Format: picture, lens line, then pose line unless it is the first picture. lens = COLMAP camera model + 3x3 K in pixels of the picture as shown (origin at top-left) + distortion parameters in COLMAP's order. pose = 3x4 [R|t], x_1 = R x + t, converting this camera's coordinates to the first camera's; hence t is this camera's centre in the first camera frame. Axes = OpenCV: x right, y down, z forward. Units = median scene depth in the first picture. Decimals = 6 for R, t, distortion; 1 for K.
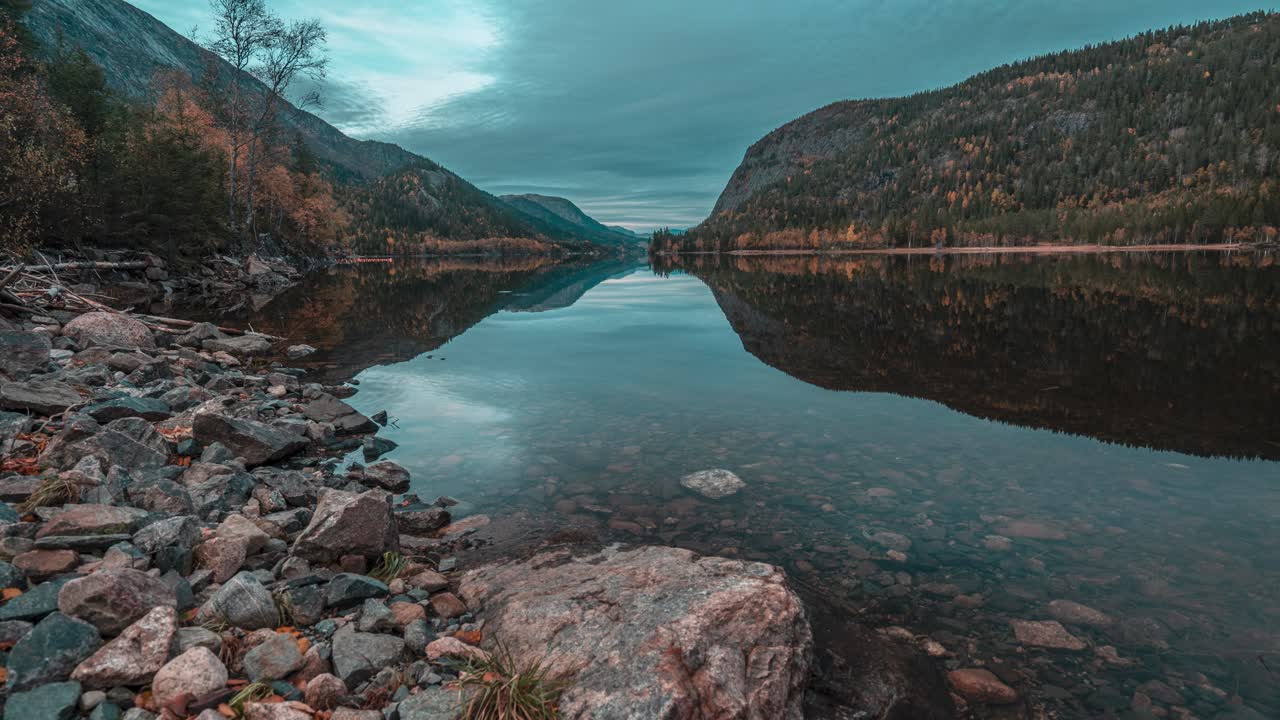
lens RADIAL K [[927.7, 0, 631.1], [0, 927.7, 371.4], [0, 0, 1]] dist [0.003263, 0.011981]
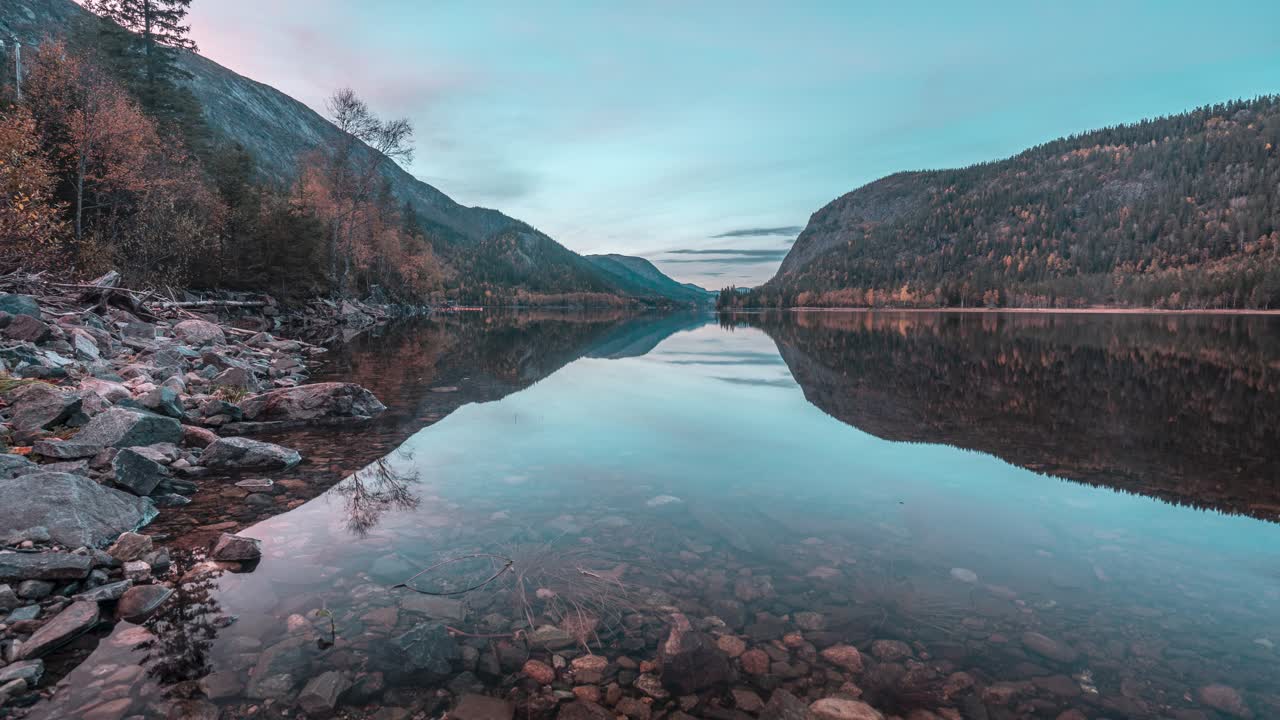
lens RADIAL K [[927.7, 0, 634.5], [0, 927.7, 343.5], [0, 0, 1]] dist [0.003263, 0.011981]
pose [[0.989992, 0.022985, -0.139238, 0.075263], [-0.035926, 0.995189, -0.091153, 0.017272], [0.136473, 0.095243, 0.986055, -0.090735]]
